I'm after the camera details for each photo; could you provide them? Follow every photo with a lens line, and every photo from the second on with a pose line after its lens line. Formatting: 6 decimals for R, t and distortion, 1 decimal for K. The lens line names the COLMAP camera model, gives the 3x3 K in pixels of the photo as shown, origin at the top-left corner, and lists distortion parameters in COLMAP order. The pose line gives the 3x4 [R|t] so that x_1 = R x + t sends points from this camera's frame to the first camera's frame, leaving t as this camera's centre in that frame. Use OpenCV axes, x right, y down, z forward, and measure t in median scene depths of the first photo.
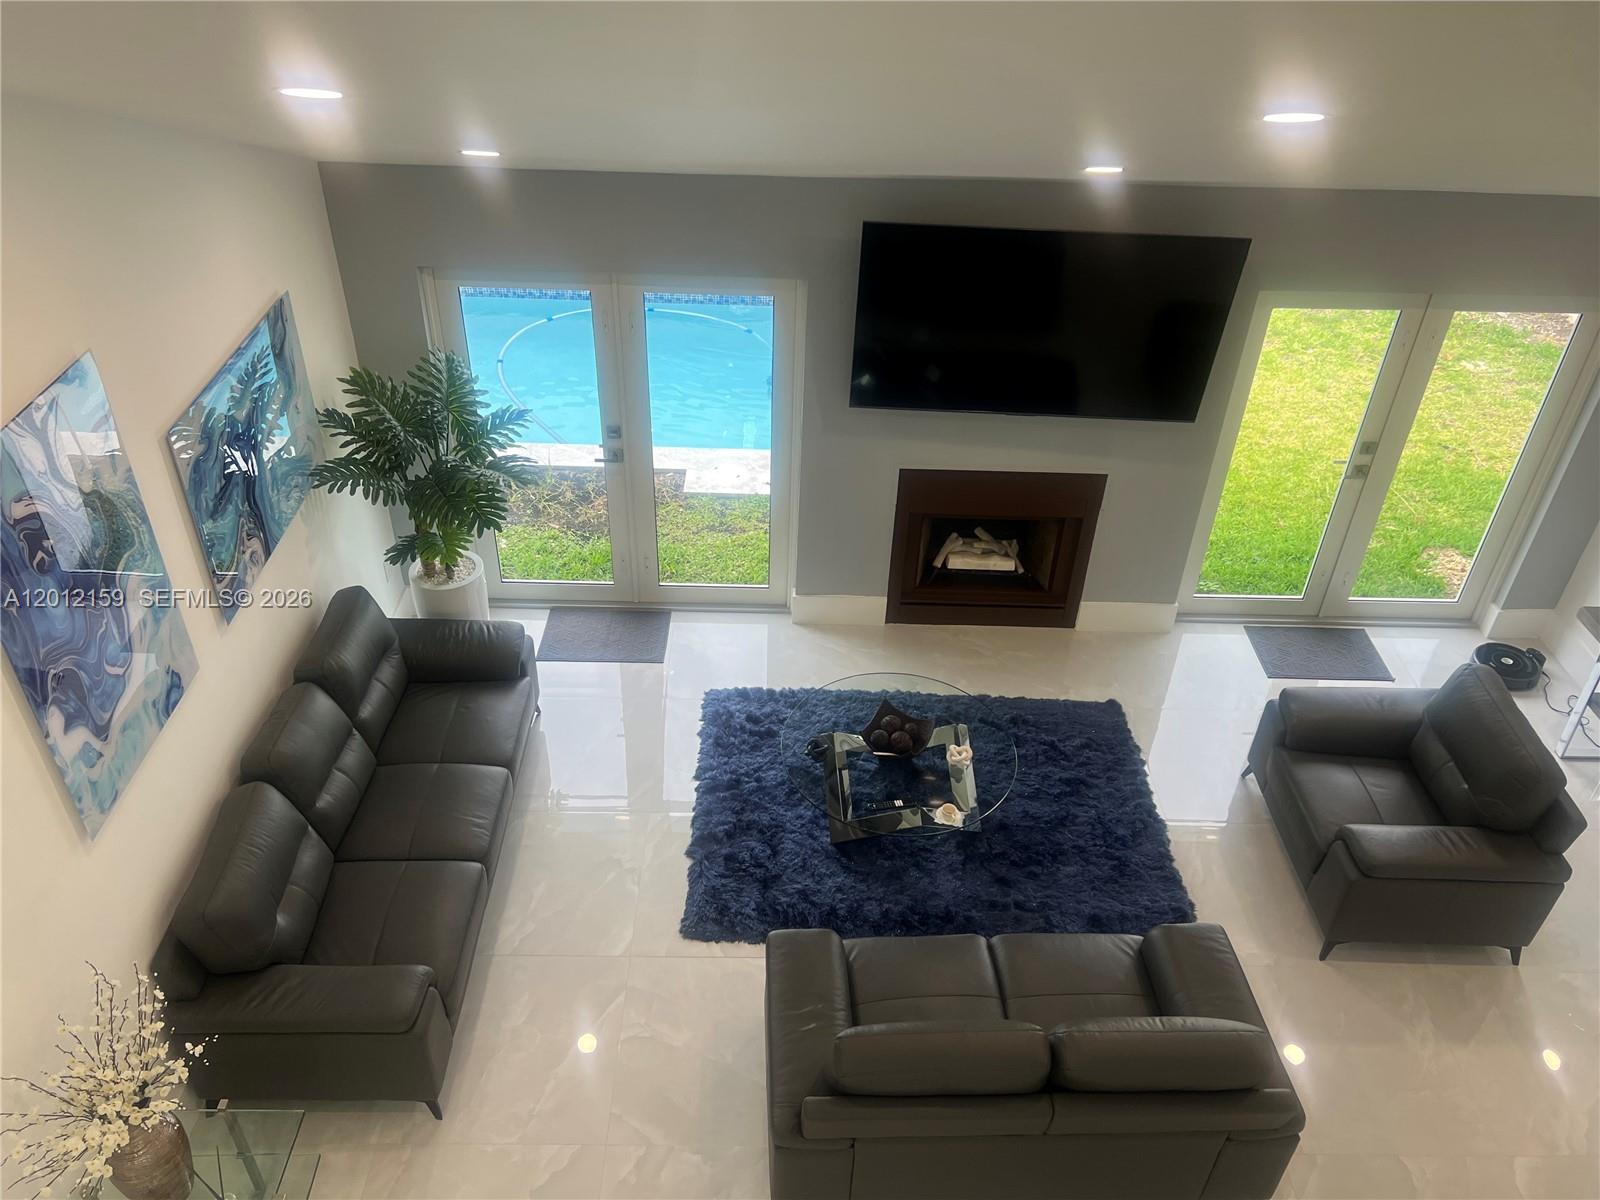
lens RADIAL K [[1209.6, 0, 800.0], [0, 1209.6, 600.0], [0, 0, 1]] dist [0.105761, -0.179095]
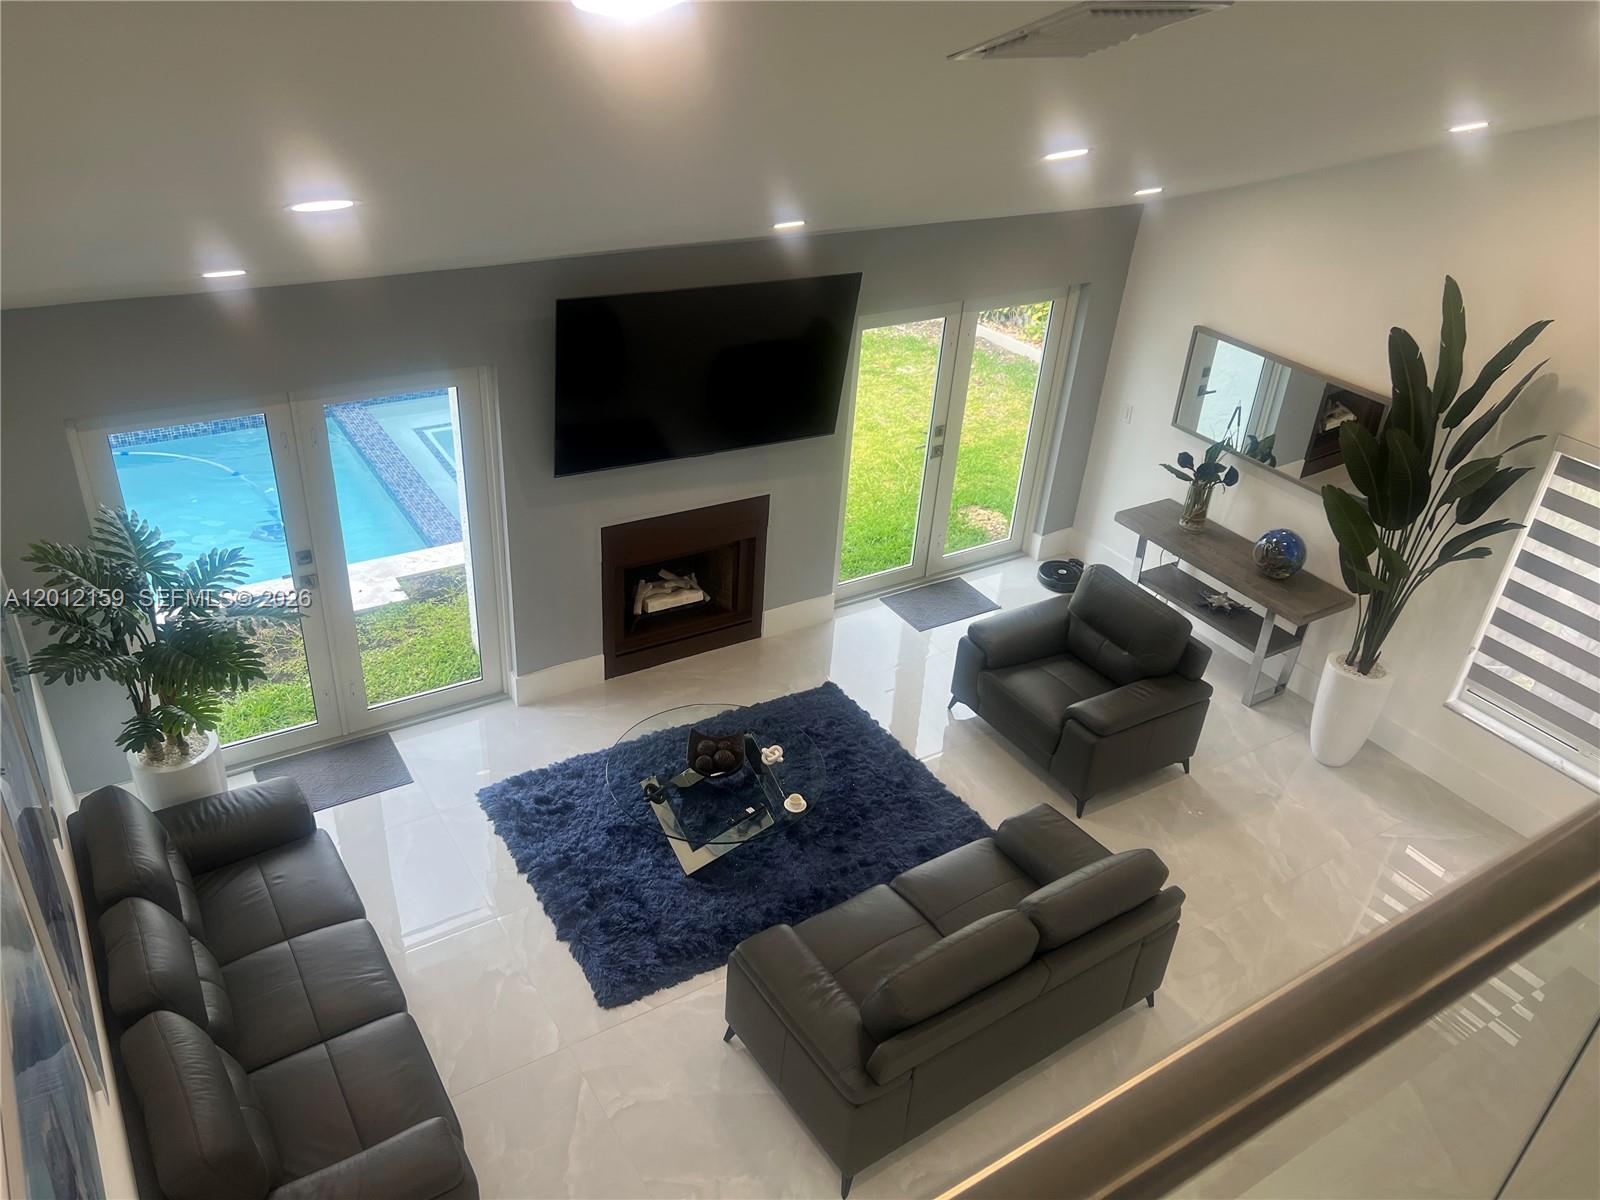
lens RADIAL K [[1209.6, 0, 800.0], [0, 1209.6, 600.0], [0, 0, 1]] dist [0.105761, -0.179095]
pose [[0.845109, -0.248659, 0.473244, -0.308017], [0.280654, 0.959804, 0.003129, -0.003362], [-0.455000, 0.130174, 0.880926, 0.001627]]
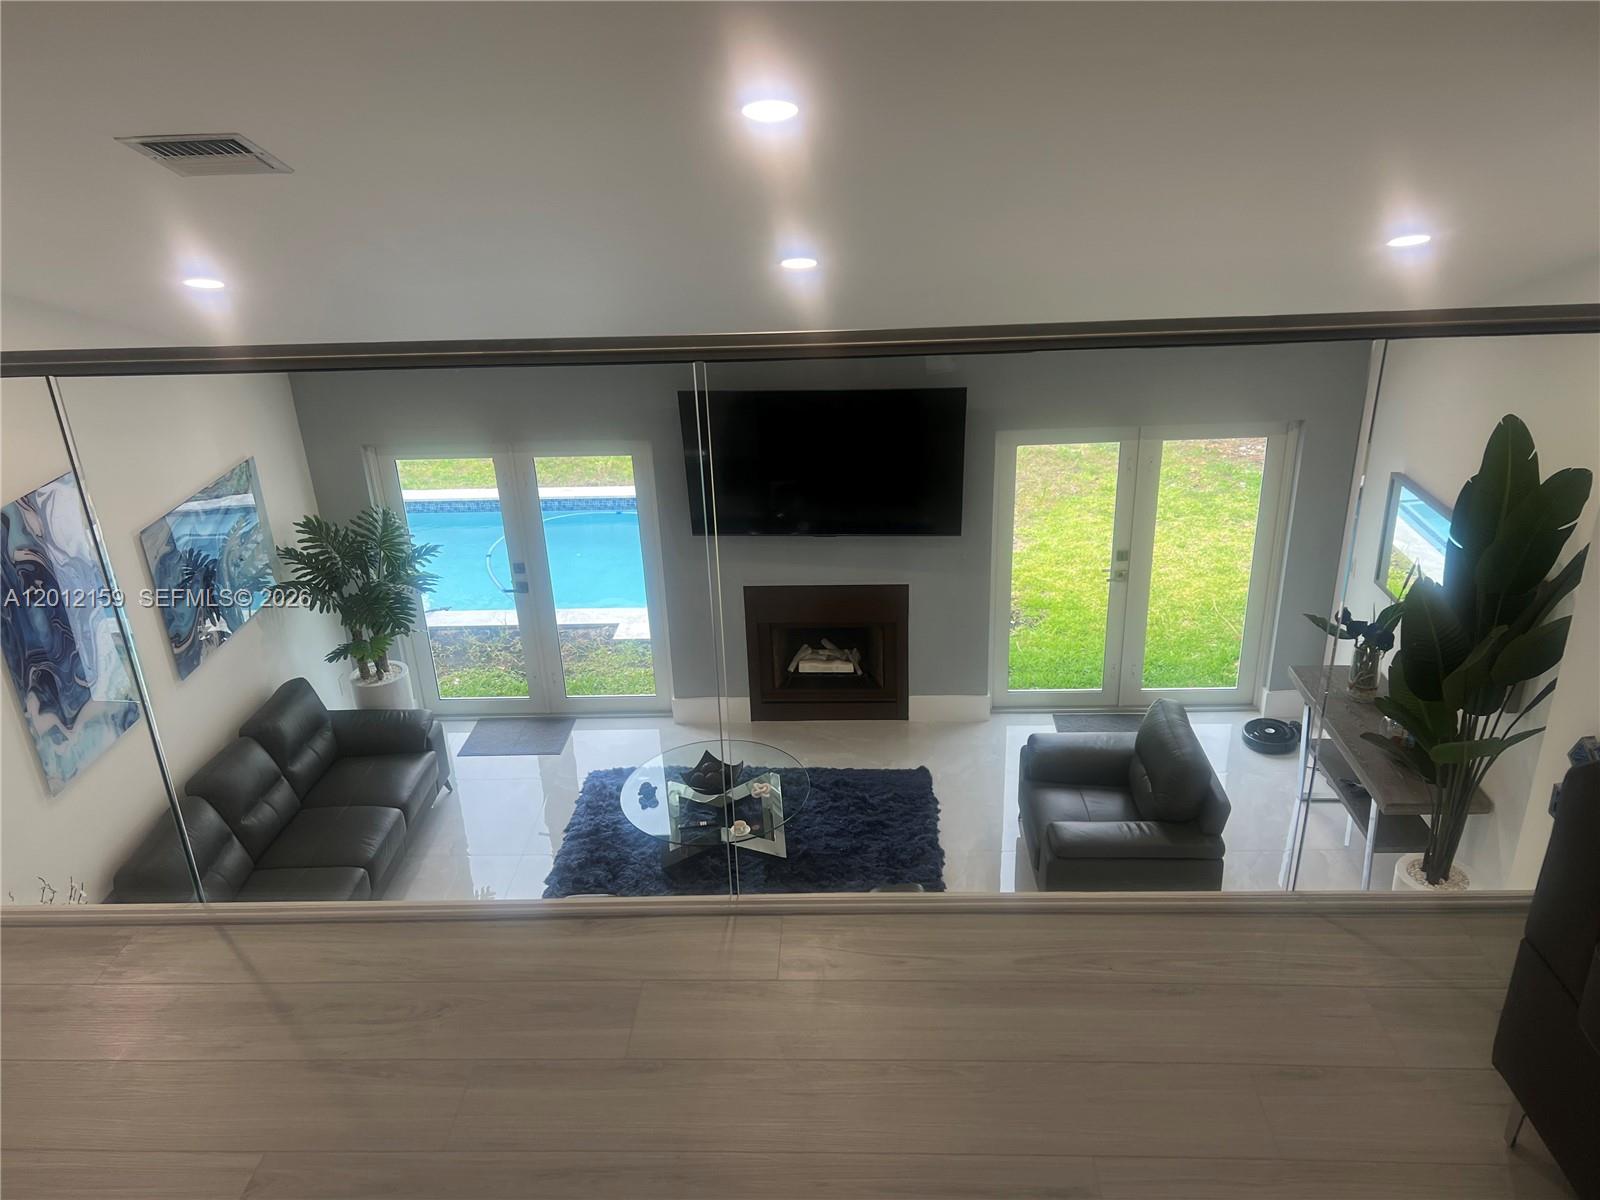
lens RADIAL K [[1226.7, 0, 813.3], [0, 1226.7, 608.3], [0, 0, 1]] dist [0.024593, -0.011440]
pose [[0.996829, -0.043438, -0.066671, 0.256265], [0.028910, 0.978305, -0.205144, 0.188937], [0.074135, 0.202566, 0.976458, -0.240008]]
